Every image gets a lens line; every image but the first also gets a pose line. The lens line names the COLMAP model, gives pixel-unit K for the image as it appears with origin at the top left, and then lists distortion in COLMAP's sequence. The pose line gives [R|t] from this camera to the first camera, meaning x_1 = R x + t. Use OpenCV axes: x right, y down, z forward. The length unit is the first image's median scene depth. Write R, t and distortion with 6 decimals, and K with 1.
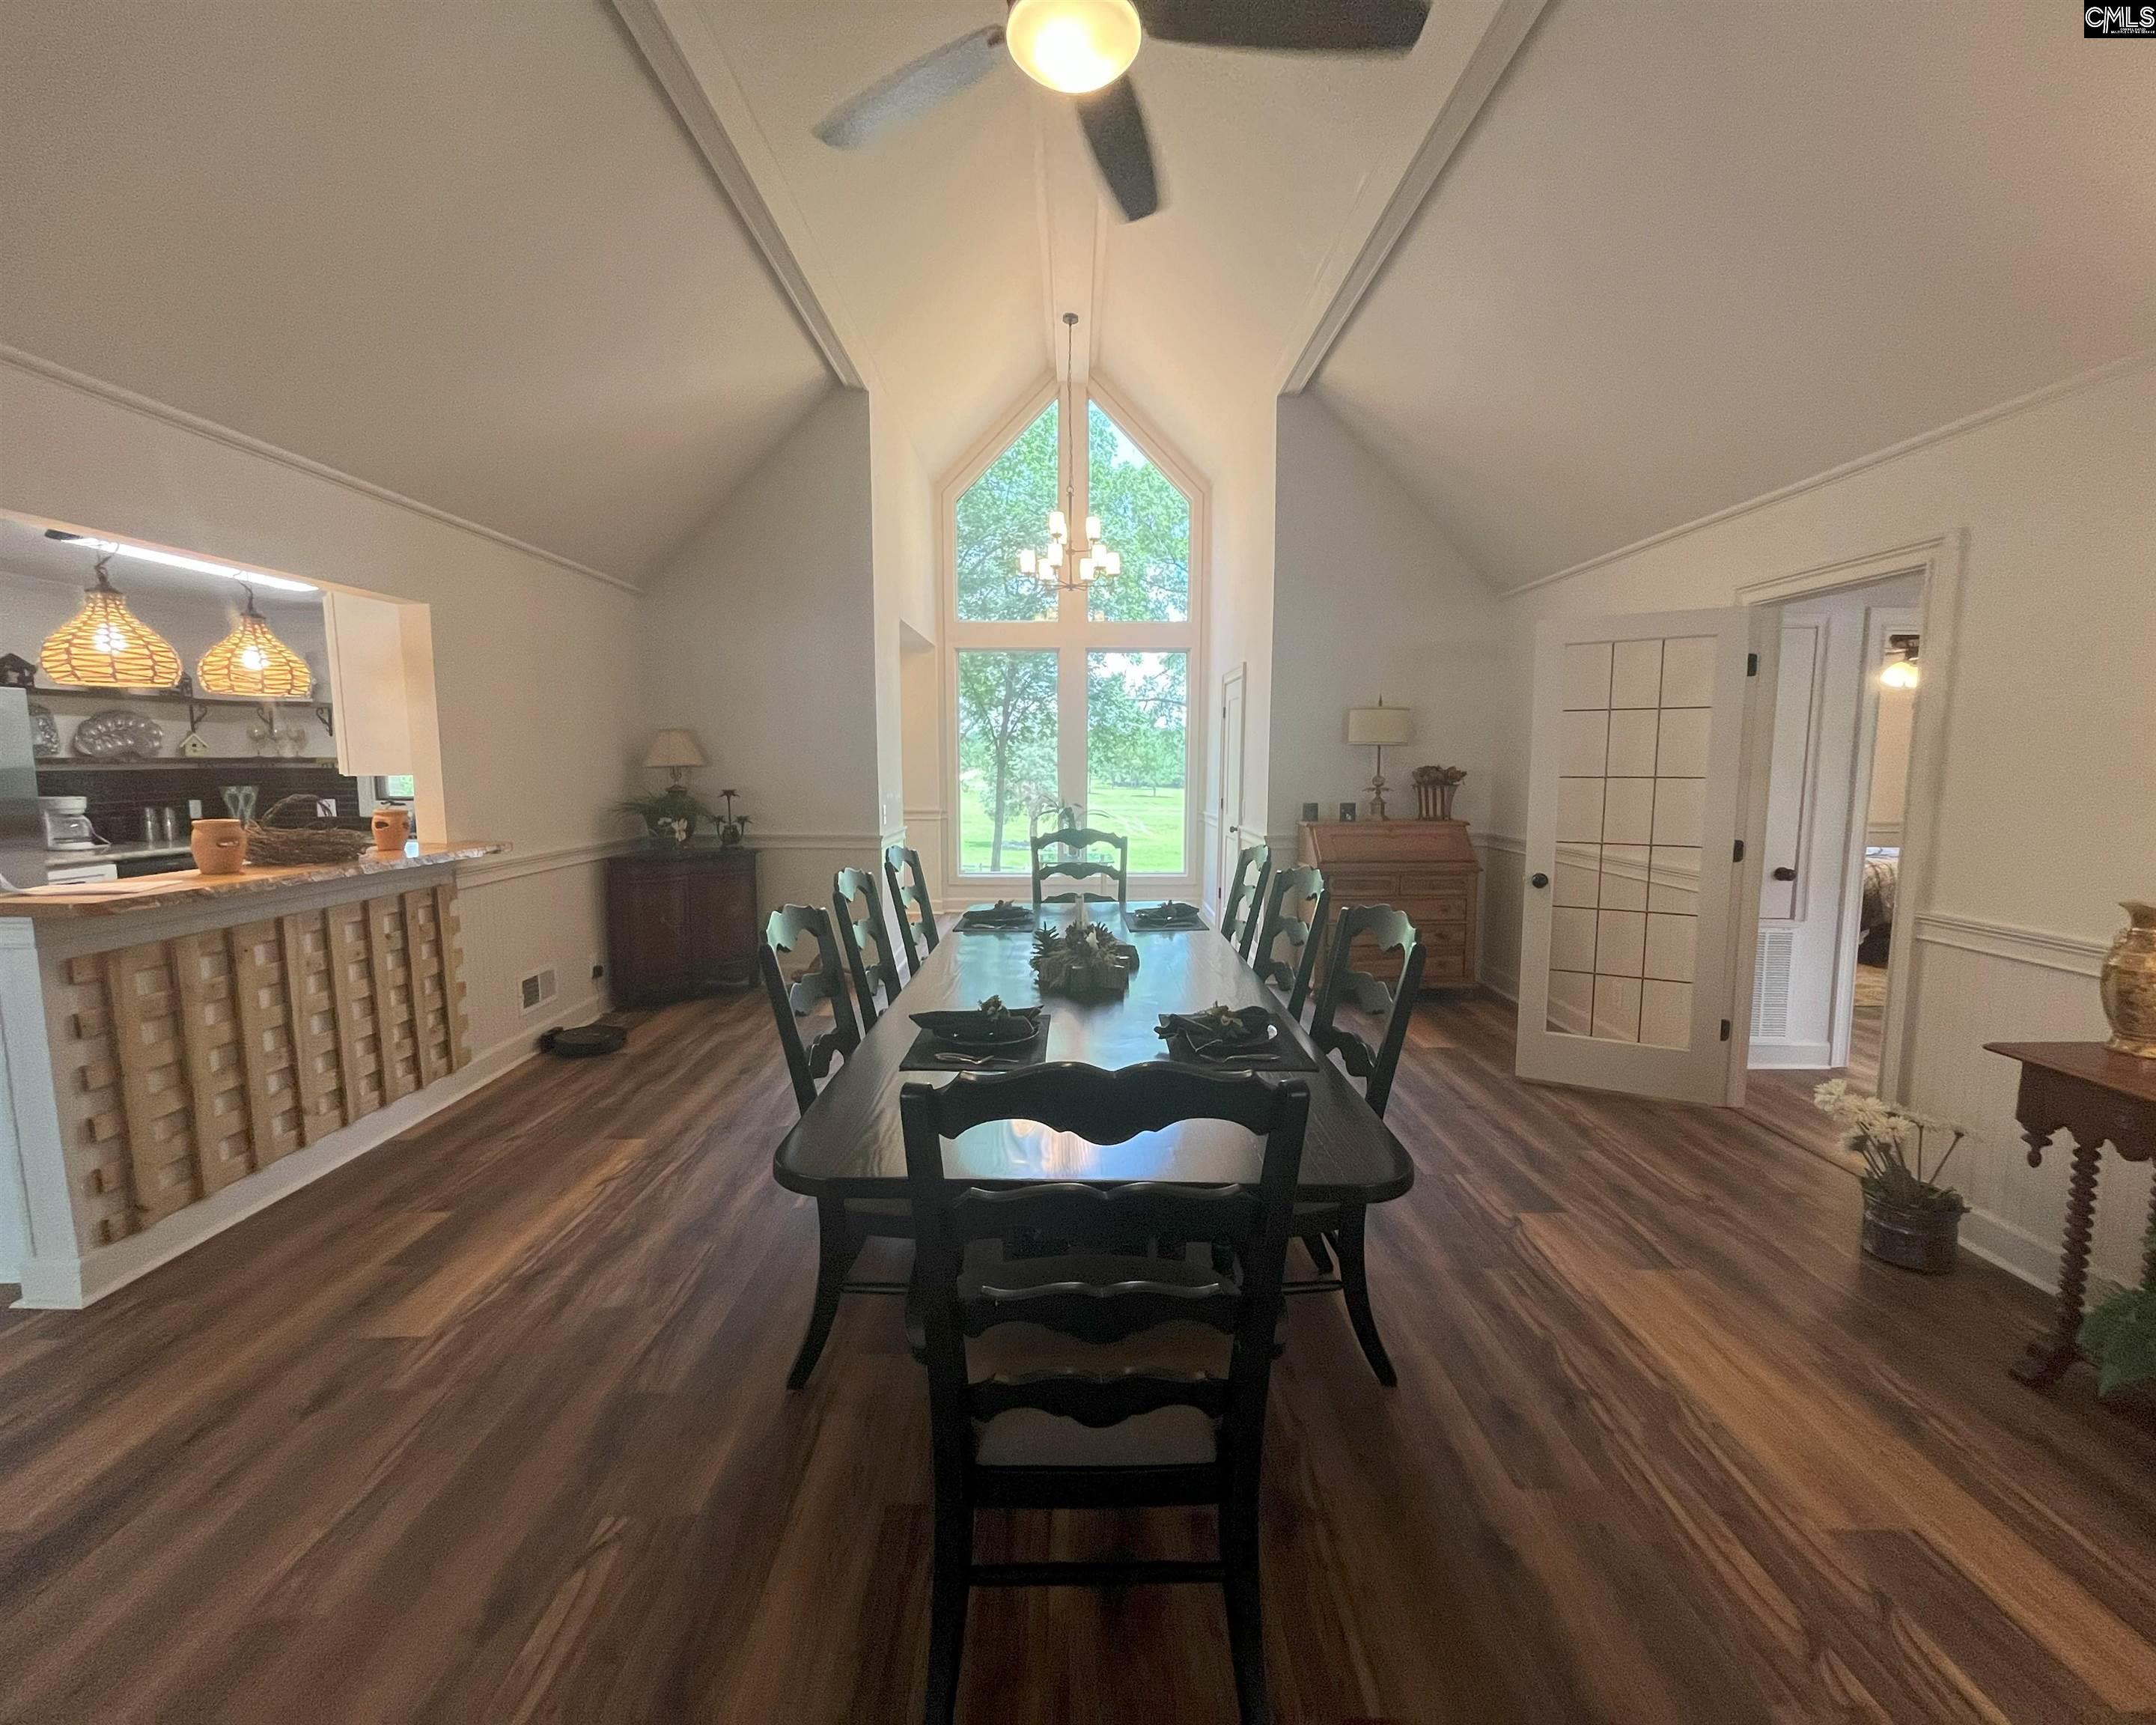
lens RADIAL K [[928.7, 0, 1084.6], [0, 928.7, 862.5], [0, 0, 1]] dist [0.028357, -0.015778]
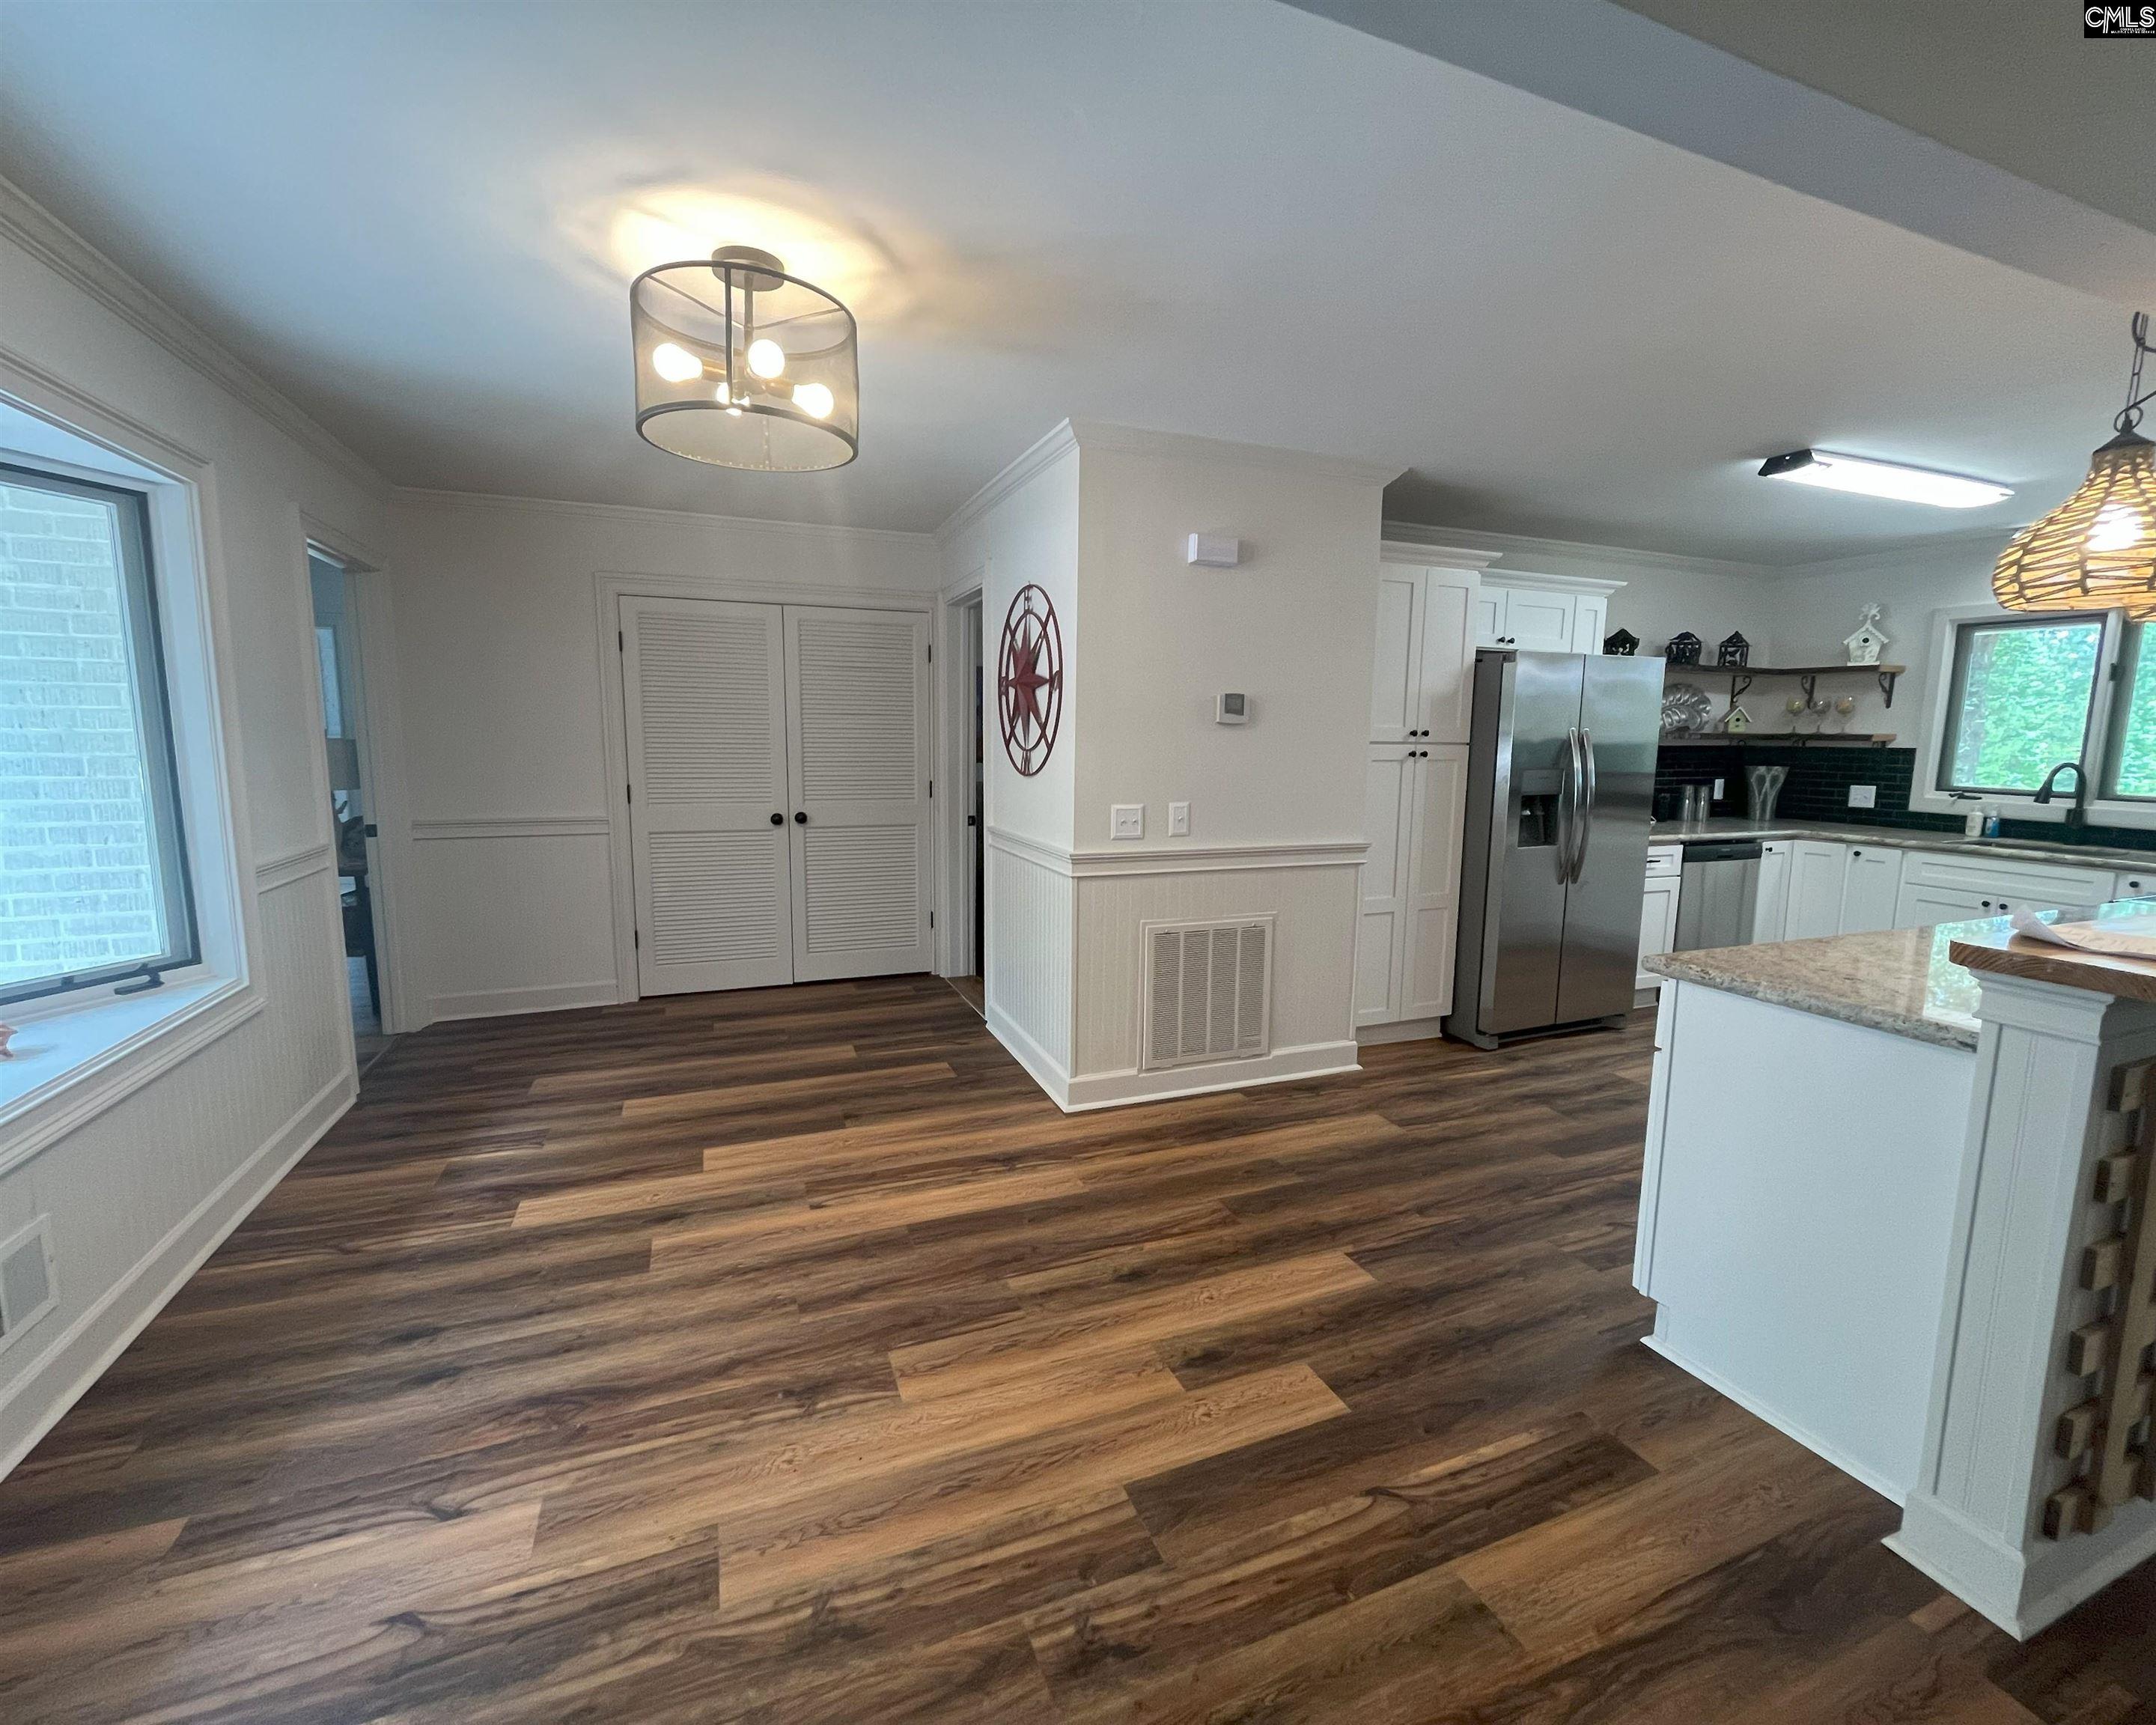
lens RADIAL K [[928.7, 0, 1084.6], [0, 928.7, 862.5], [0, 0, 1]] dist [0.028357, -0.015778]
pose [[0.363862, 0.127510, -0.922684, -0.340807], [-0.113870, 0.989245, 0.091804, 0.001614], [0.924466, 0.071662, 0.374468, 0.084448]]
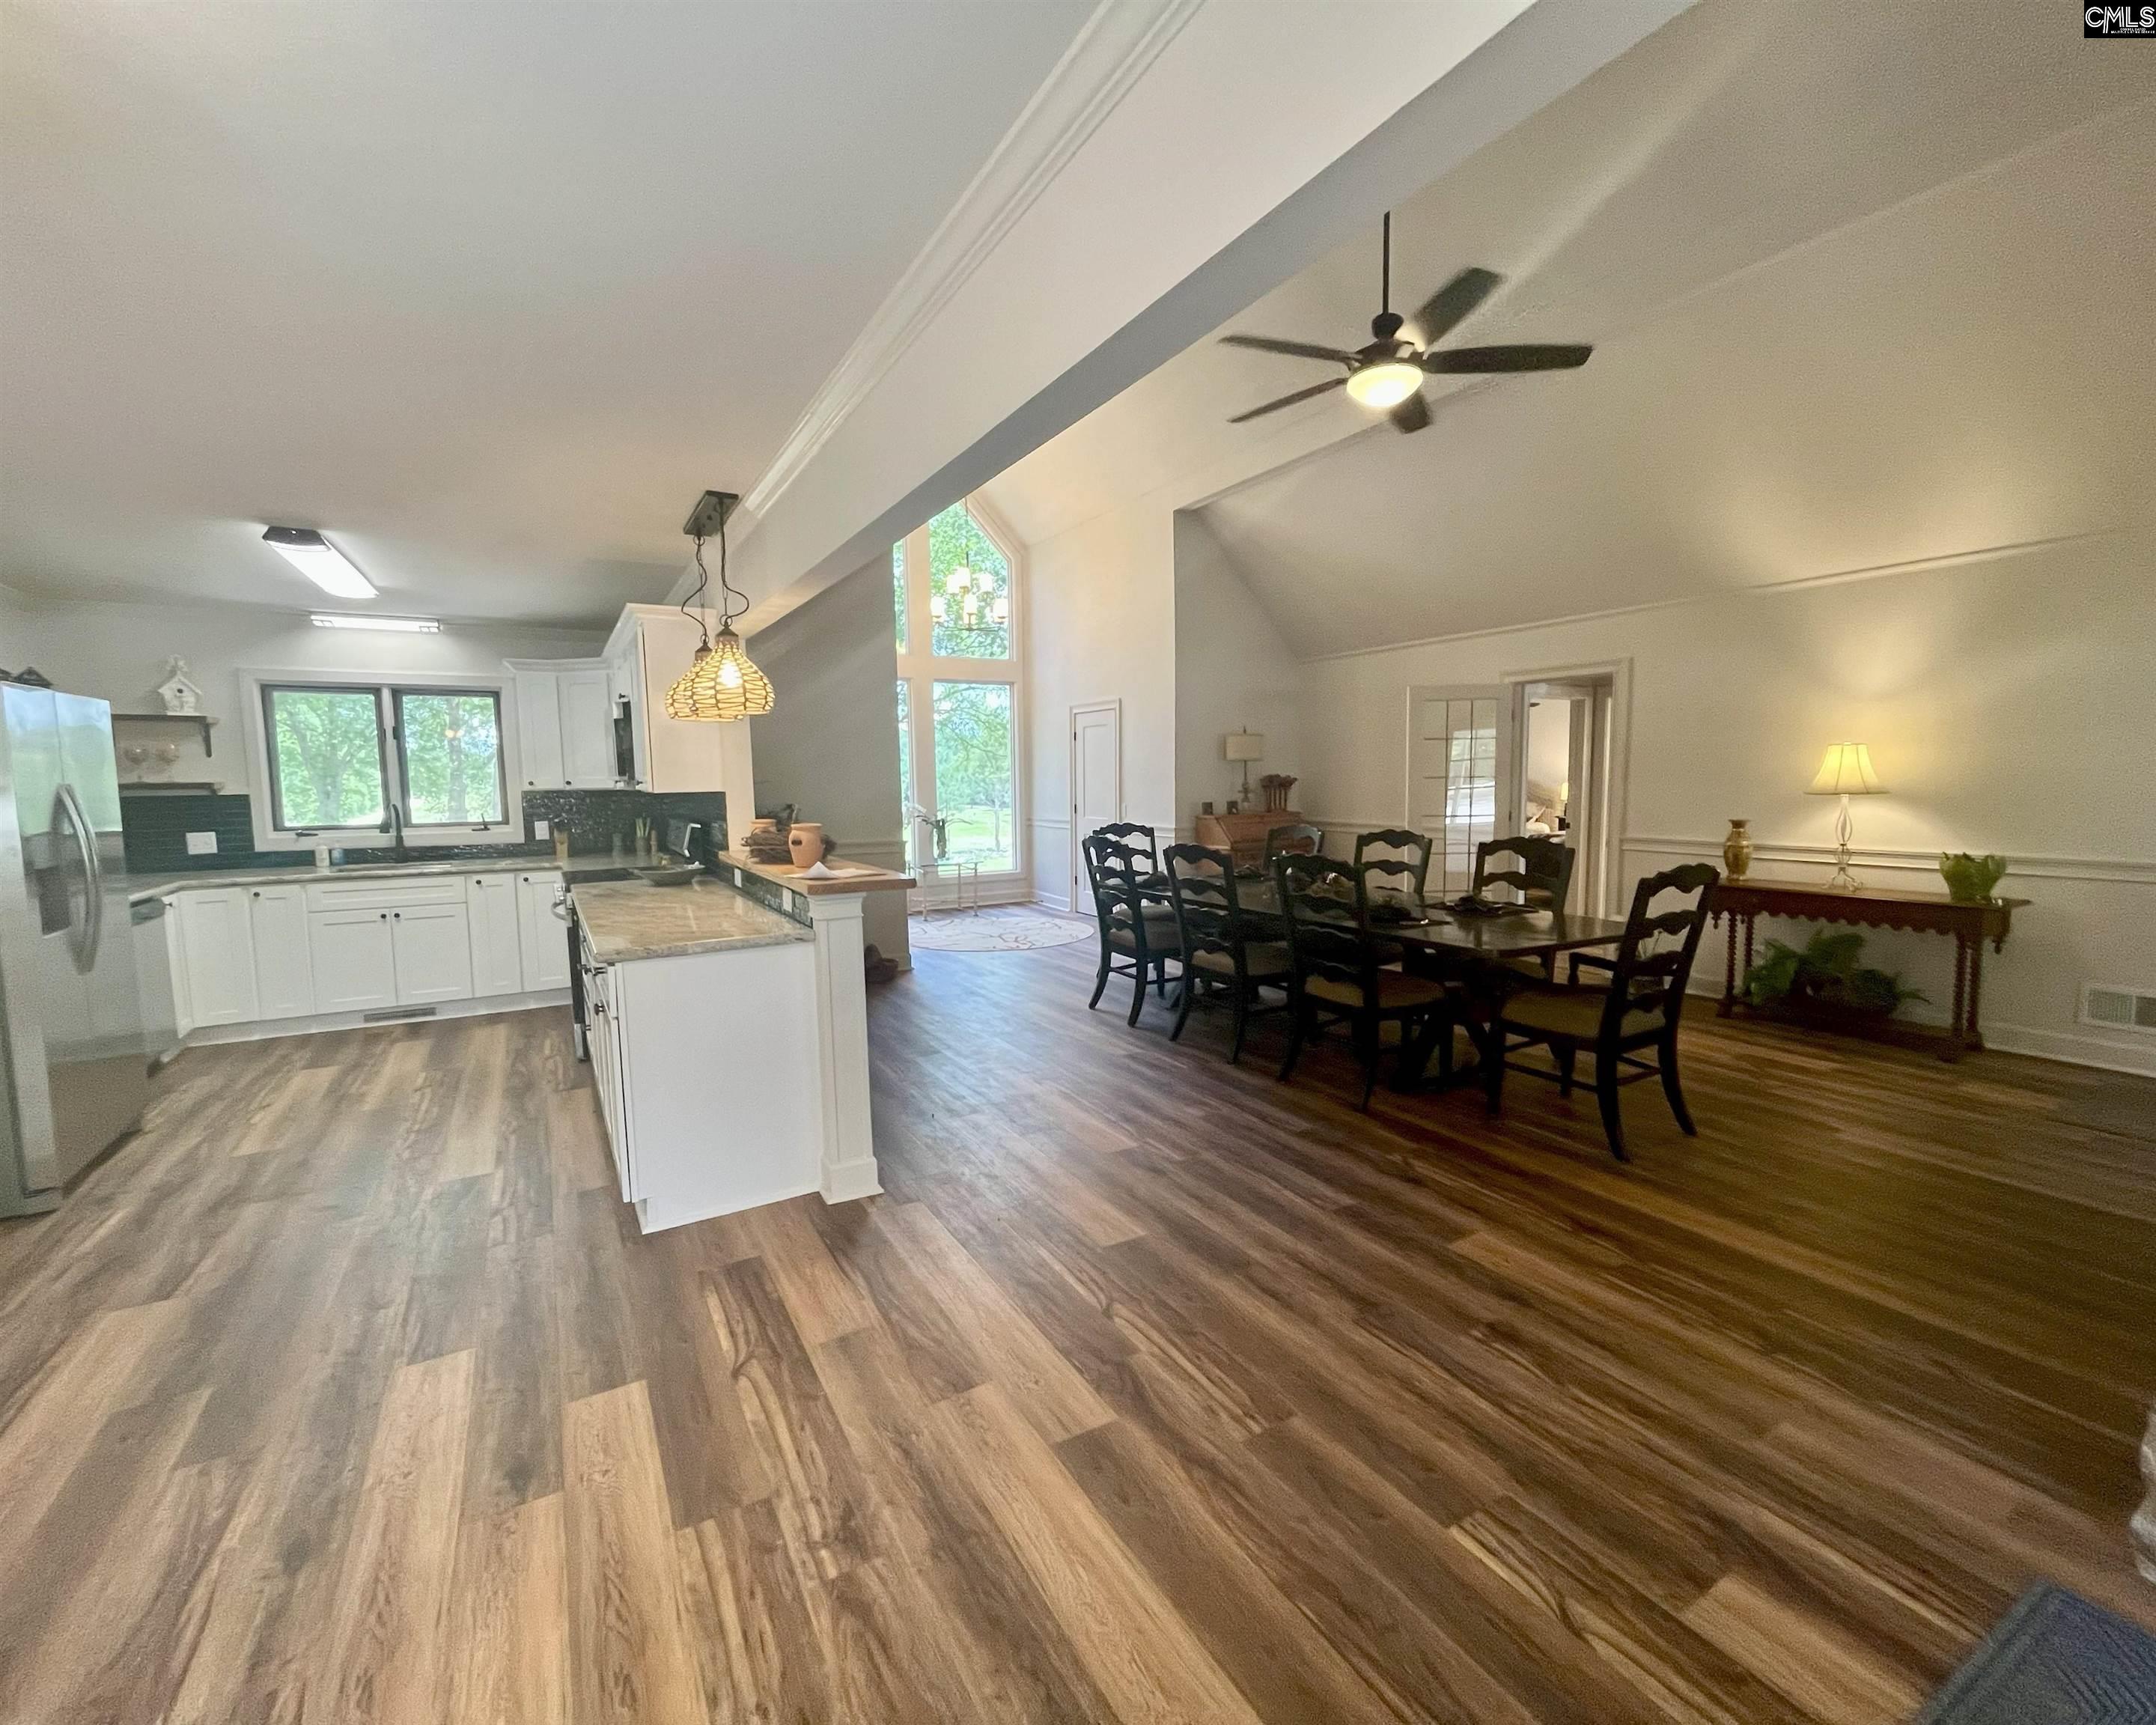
lens RADIAL K [[928.7, 0, 1084.6], [0, 928.7, 862.5], [0, 0, 1]] dist [0.028357, -0.015778]
pose [[0.867419, -0.058030, 0.494183, -0.615117], [0.068826, 0.997622, -0.003661, 0.018878], [-0.492795, 0.037188, 0.869350, -0.119158]]
